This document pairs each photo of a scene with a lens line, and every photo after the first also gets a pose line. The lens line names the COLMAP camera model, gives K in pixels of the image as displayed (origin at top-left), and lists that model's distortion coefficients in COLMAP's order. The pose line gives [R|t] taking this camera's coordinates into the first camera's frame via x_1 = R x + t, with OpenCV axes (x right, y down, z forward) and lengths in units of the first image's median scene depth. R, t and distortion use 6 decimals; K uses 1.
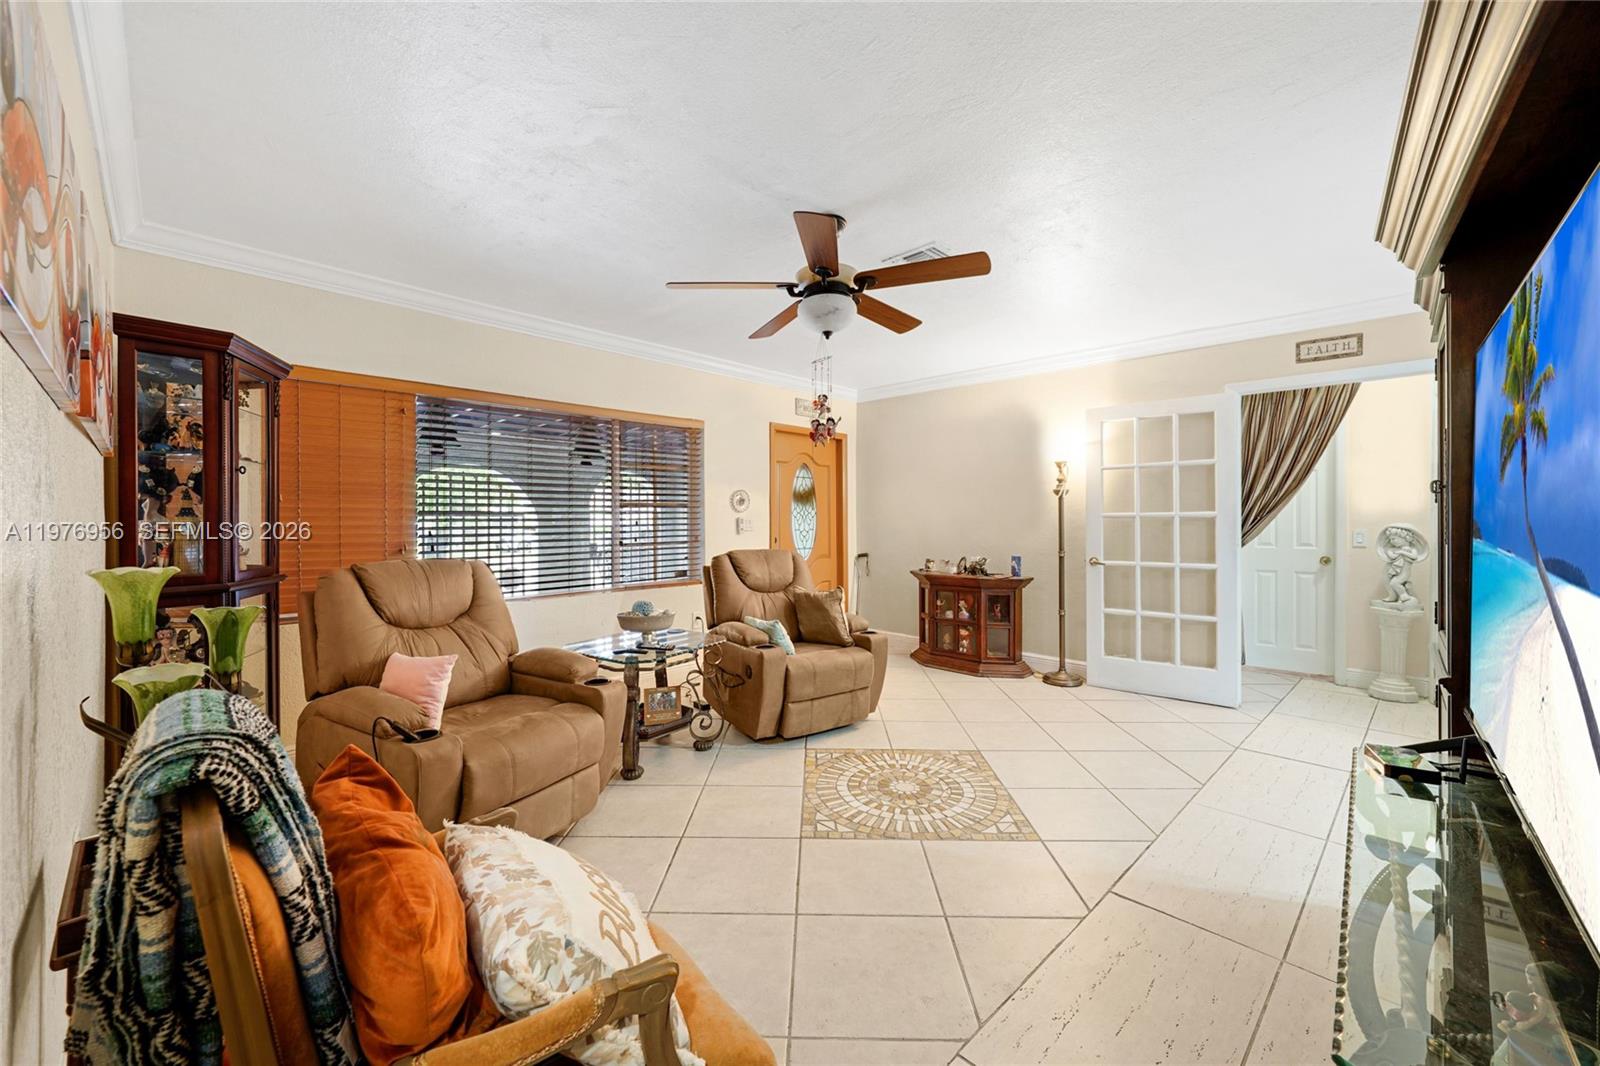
lens RADIAL K [[591.7, 0, 797.5], [0, 591.7, 527.1], [0, 0, 1]] dist [-0.009306, 0.006316]
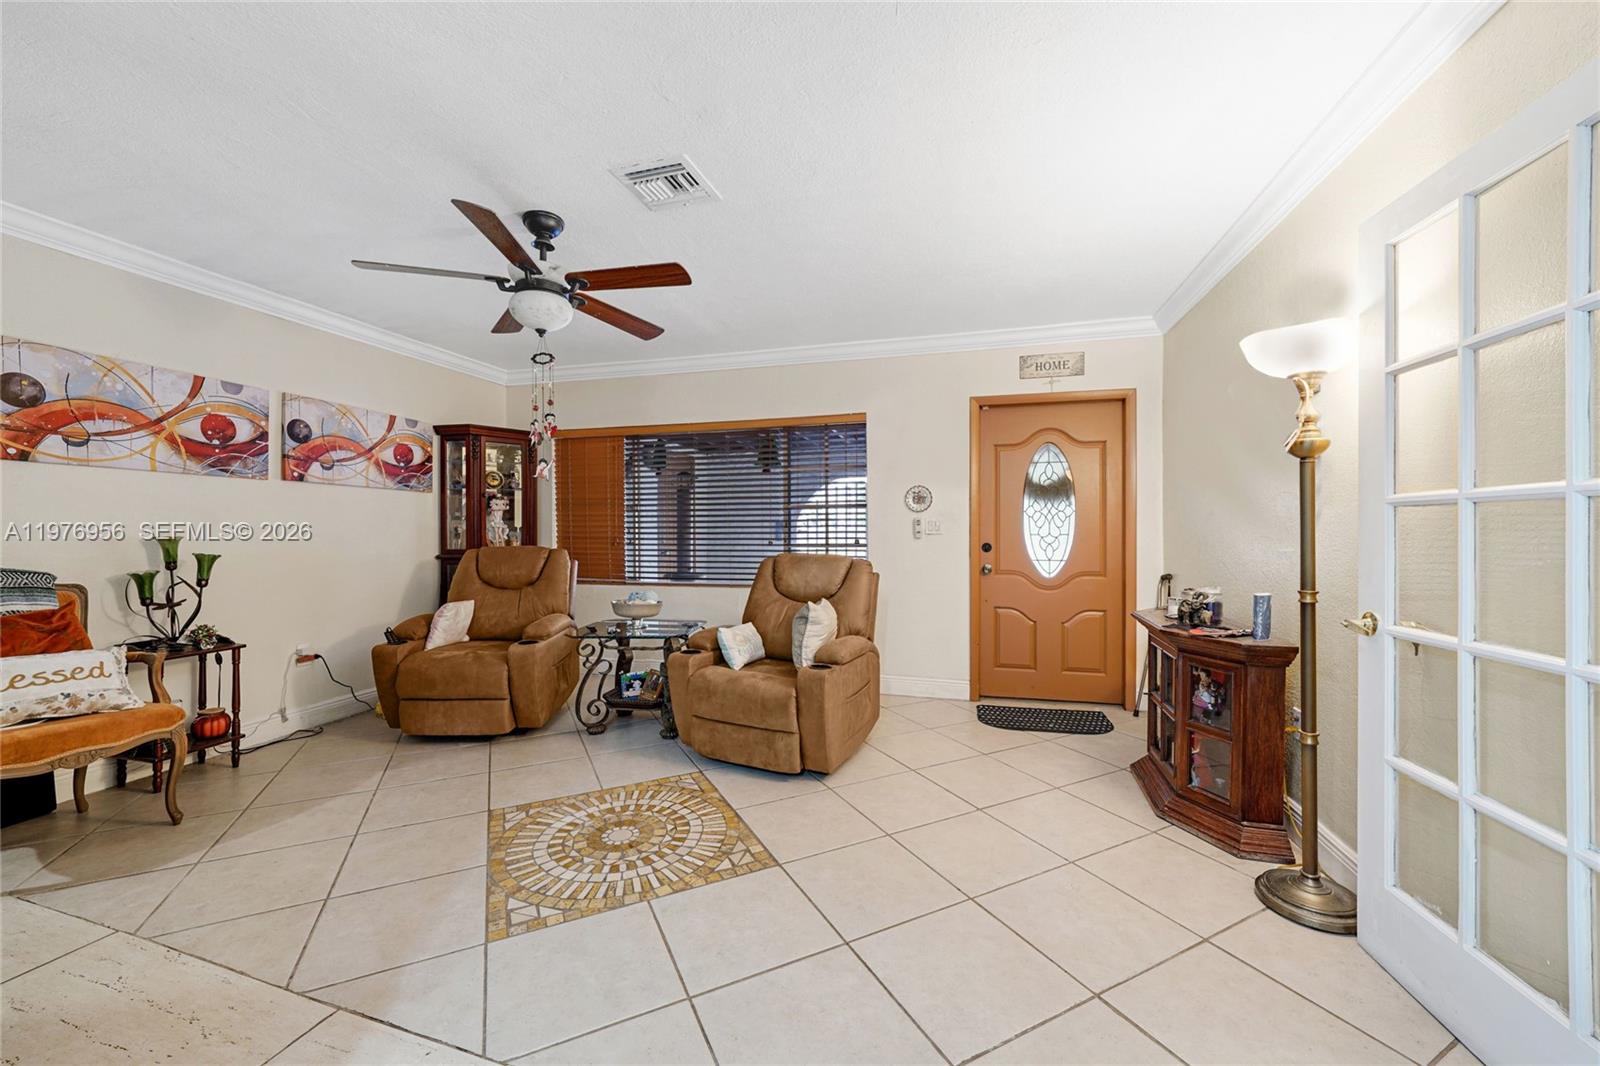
lens RADIAL K [[591.7, 0, 797.5], [0, 591.7, 527.1], [0, 0, 1]] dist [-0.009306, 0.006316]
pose [[0.504920, 0.013162, -0.863066, 0.994122], [-0.009303, 0.999909, 0.009807, -0.017893], [0.863116, 0.003078, 0.504997, 0.747484]]
